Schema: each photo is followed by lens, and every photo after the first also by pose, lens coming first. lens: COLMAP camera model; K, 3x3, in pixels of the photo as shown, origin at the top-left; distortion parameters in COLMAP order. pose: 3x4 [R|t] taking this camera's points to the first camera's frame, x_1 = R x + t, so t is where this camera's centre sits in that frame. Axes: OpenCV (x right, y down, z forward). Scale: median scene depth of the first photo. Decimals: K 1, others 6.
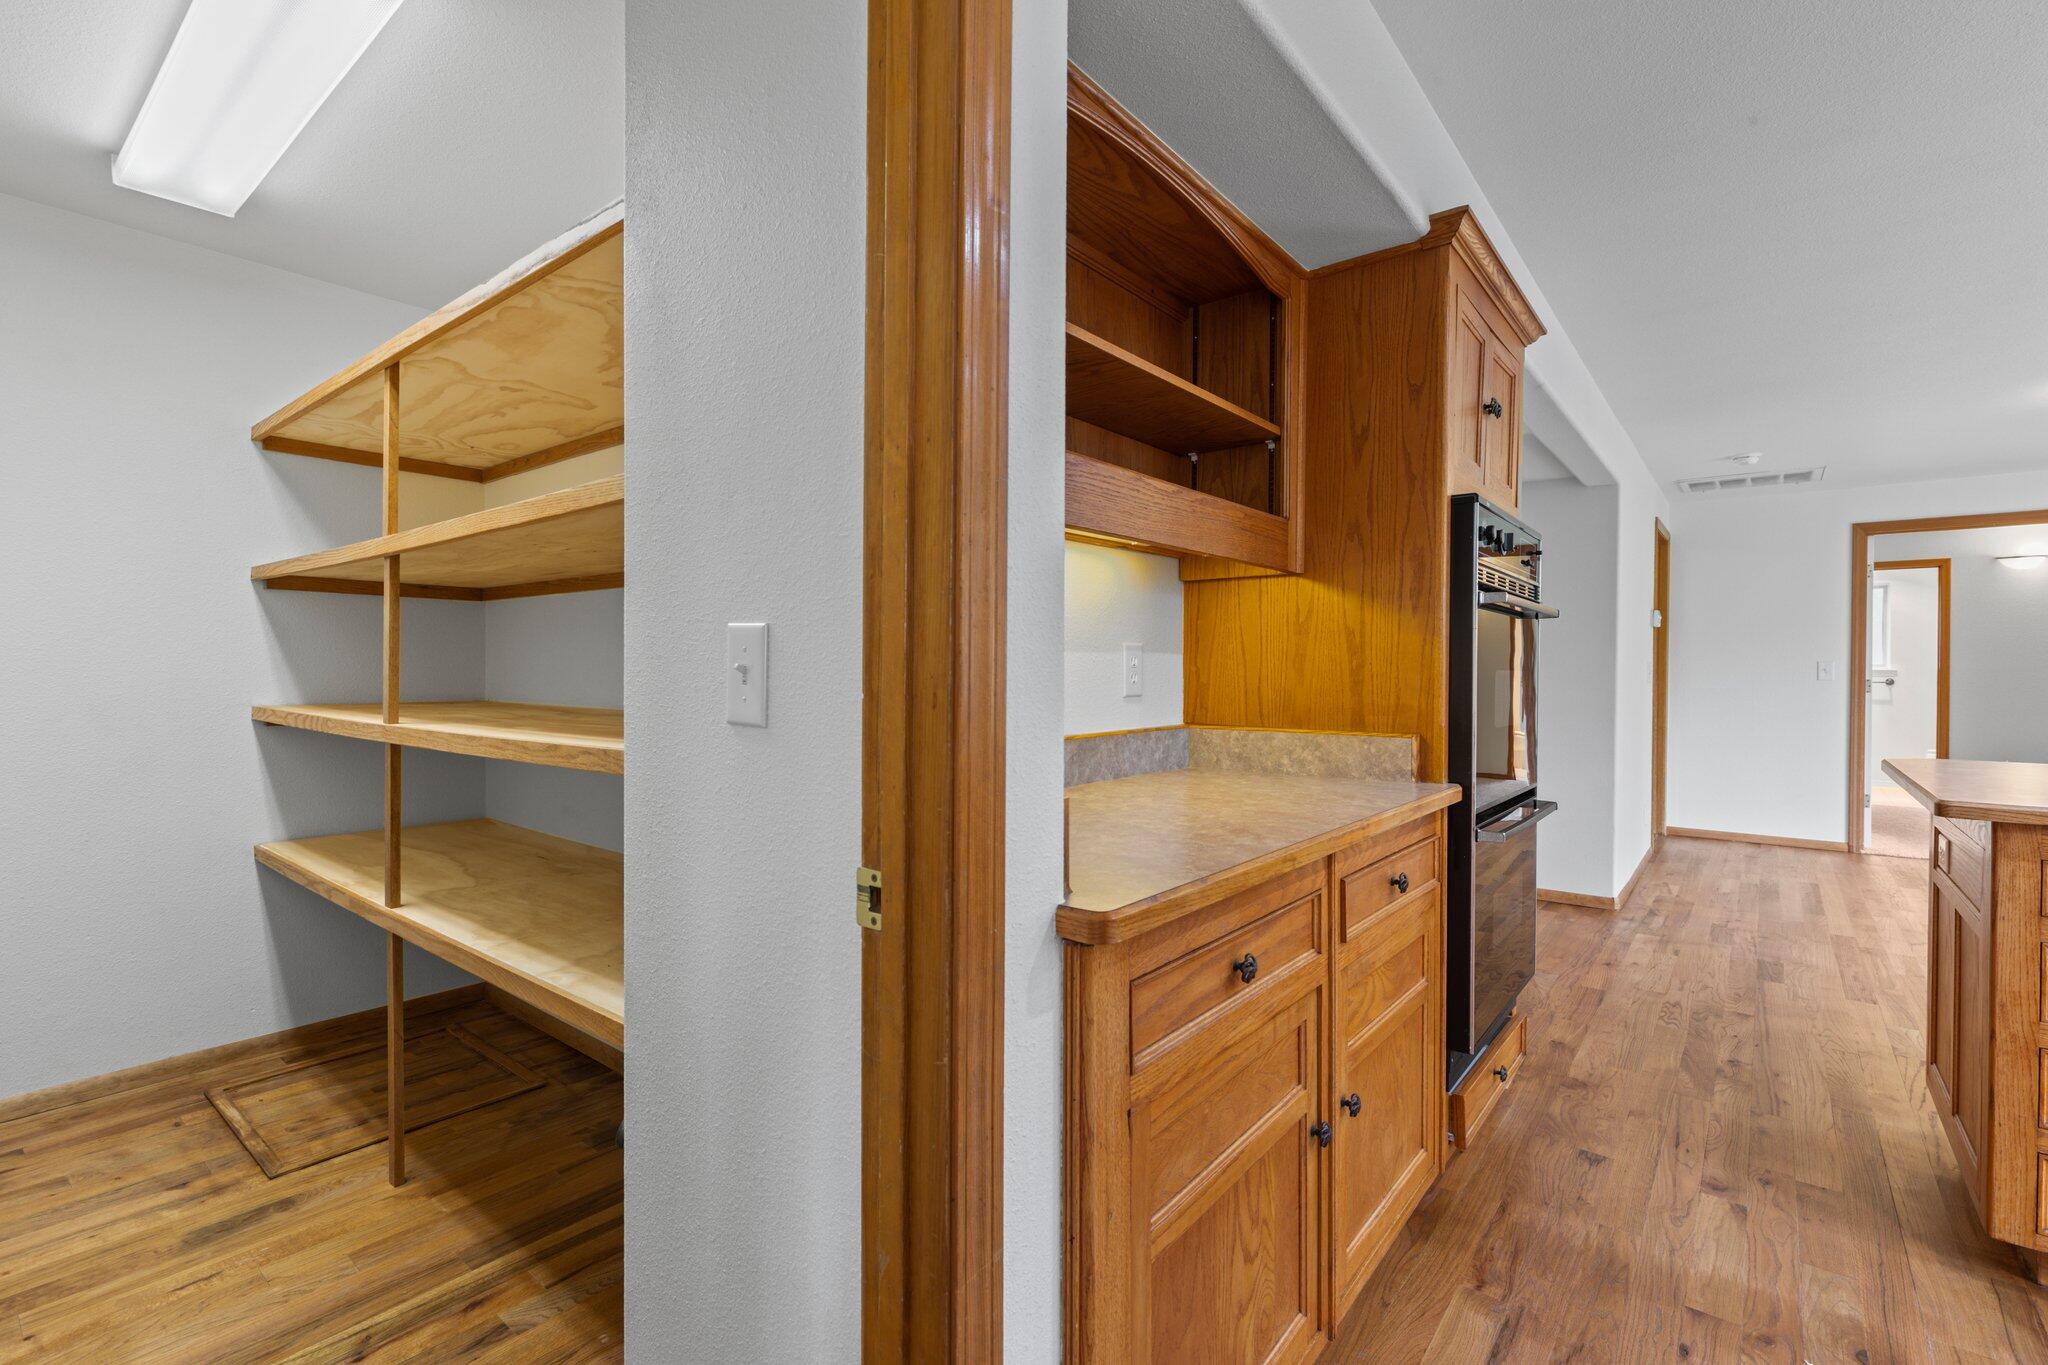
lens RADIAL K [[915.7, 0, 1028.4], [0, 915.7, 681.3], [0, 0, 1]] dist [0.004428, 0.000690]
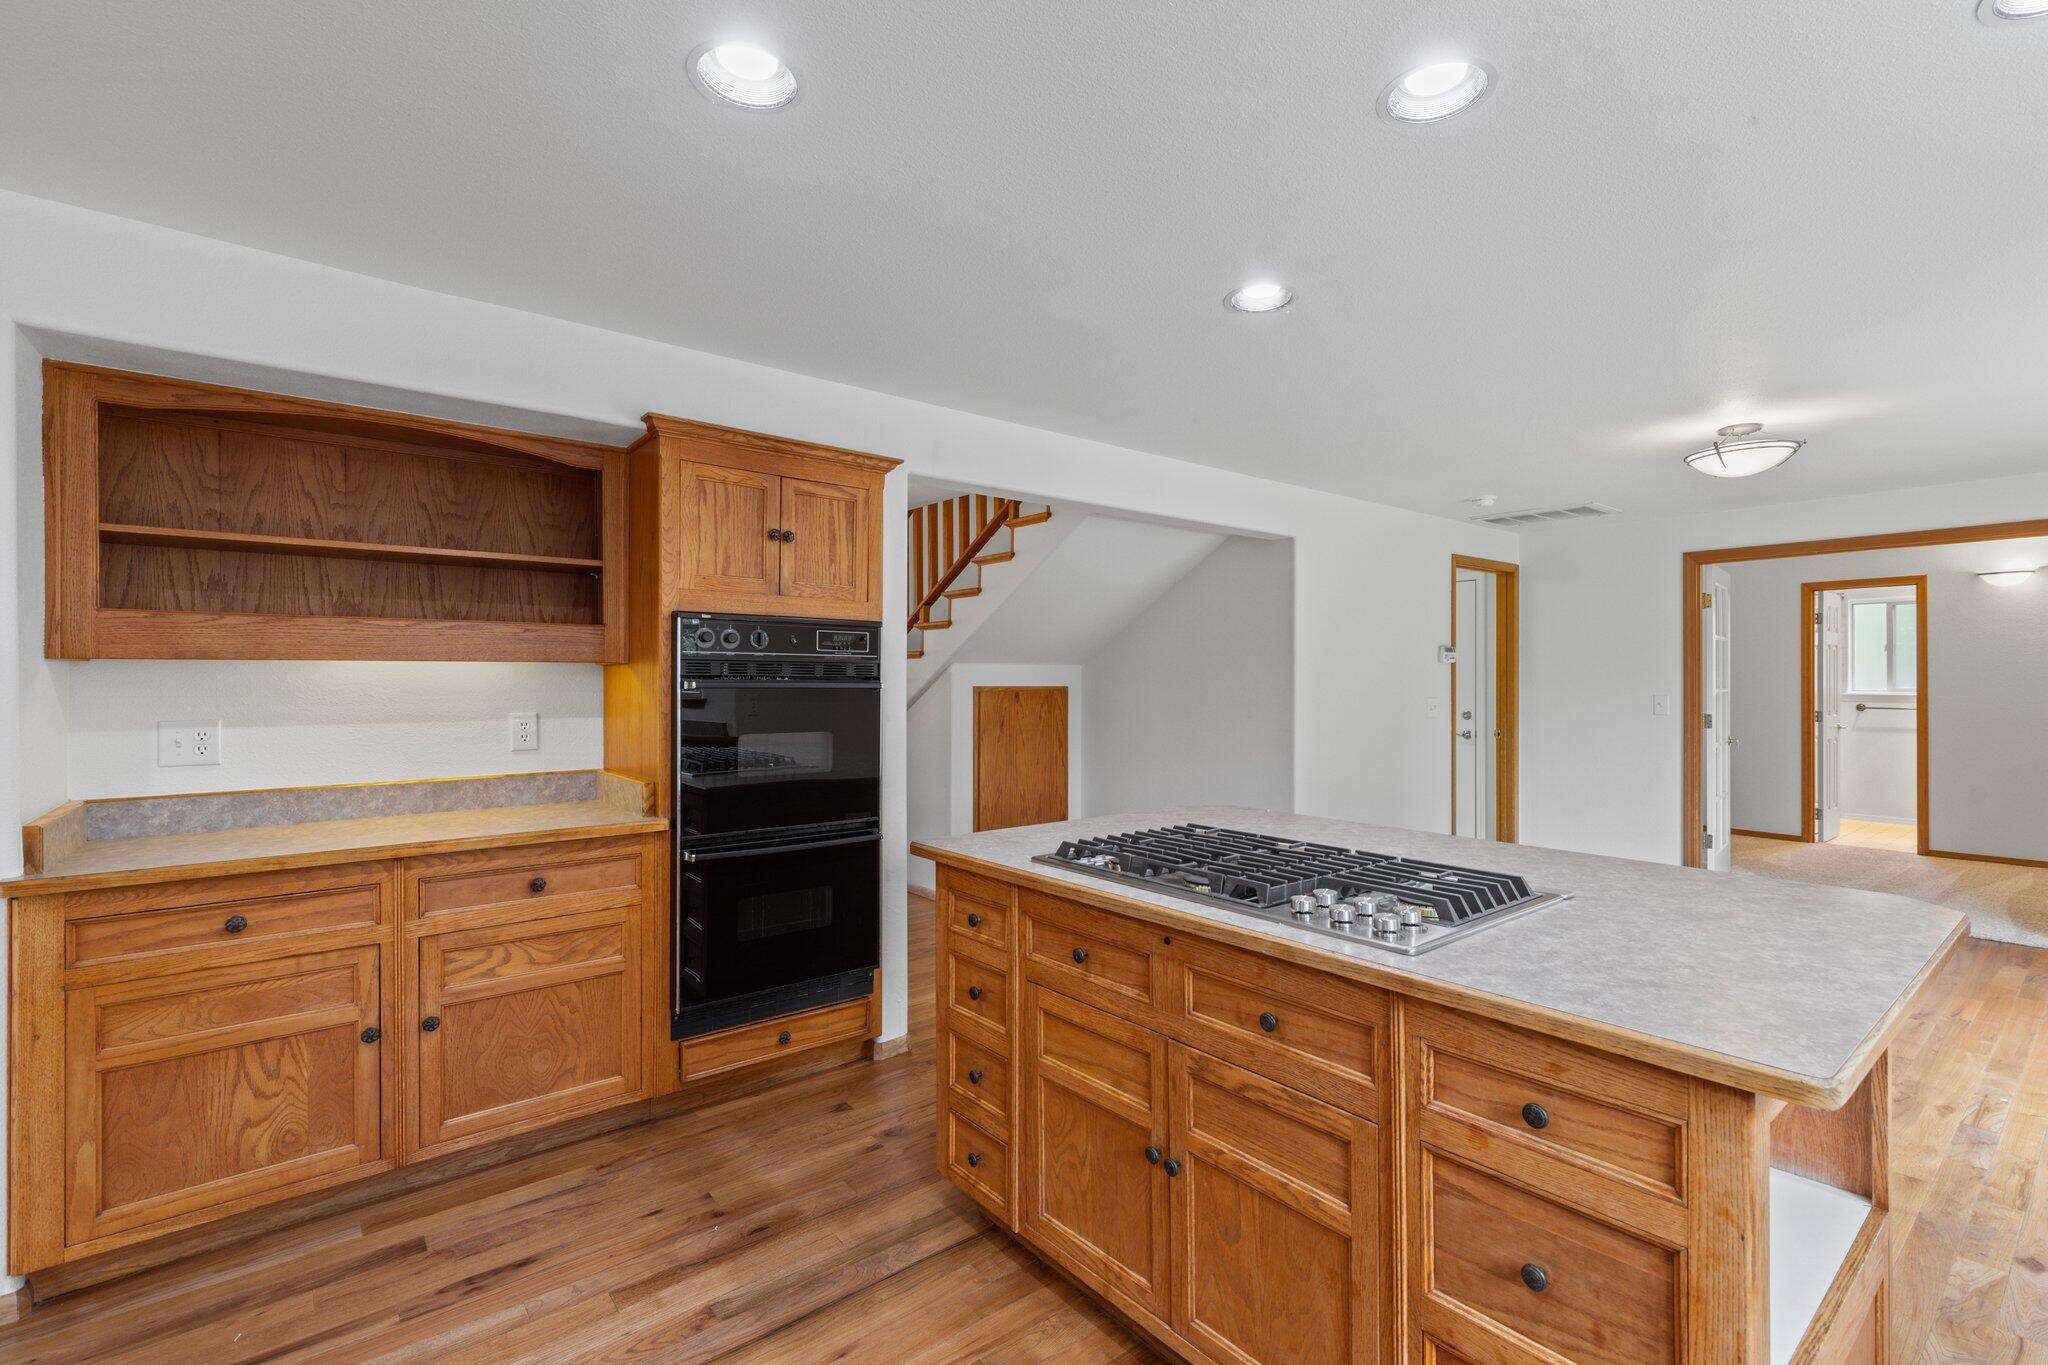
lens RADIAL K [[915.7, 0, 1029.8], [0, 915.7, 678.8], [0, 0, 1]] dist [0.004428, 0.000690]
pose [[0.977391, -0.002397, -0.211426, 0.694485], [0.000114, 0.999942, -0.010809, -0.046462], [0.211440, 0.010540, 0.977334, -0.134785]]
